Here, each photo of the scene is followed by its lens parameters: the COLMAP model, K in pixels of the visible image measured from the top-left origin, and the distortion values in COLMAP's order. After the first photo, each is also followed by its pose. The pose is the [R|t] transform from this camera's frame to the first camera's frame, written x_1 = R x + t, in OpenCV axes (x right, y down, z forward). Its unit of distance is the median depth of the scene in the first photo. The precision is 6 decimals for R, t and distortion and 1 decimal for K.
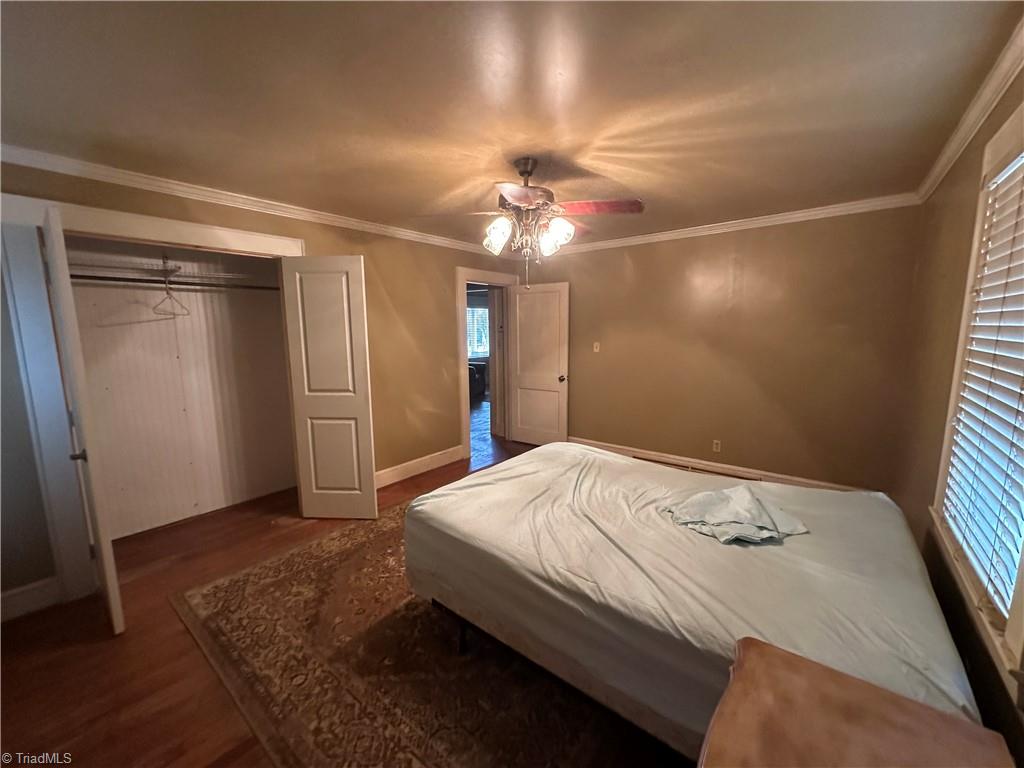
lens RADIAL K [[406.7, 0, 512.0], [0, 406.7, 384.0], [0, 0, 1]] dist [0.000314, 0.000148]
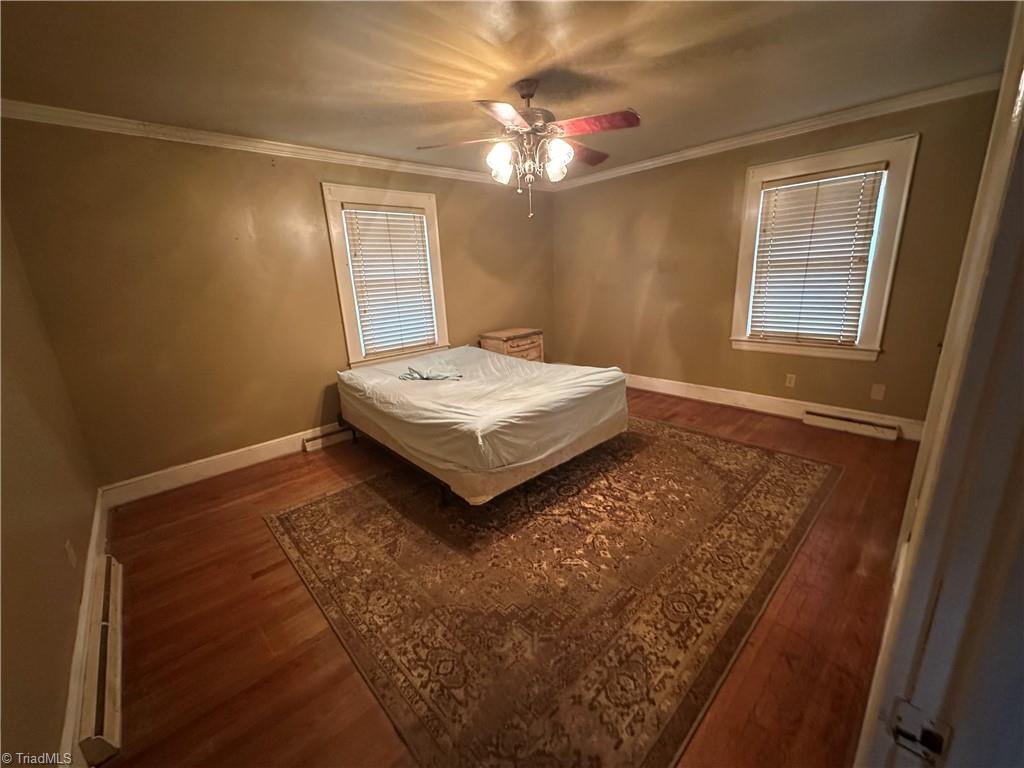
lens RADIAL K [[406.7, 0, 512.0], [0, 406.7, 384.0], [0, 0, 1]] dist [0.000314, 0.000148]
pose [[-0.987023, 0.018243, 0.159542, -0.072661], [0.079656, 0.918297, 0.387795, -0.254399], [-0.139432, 0.395471, -0.907833, 2.163063]]
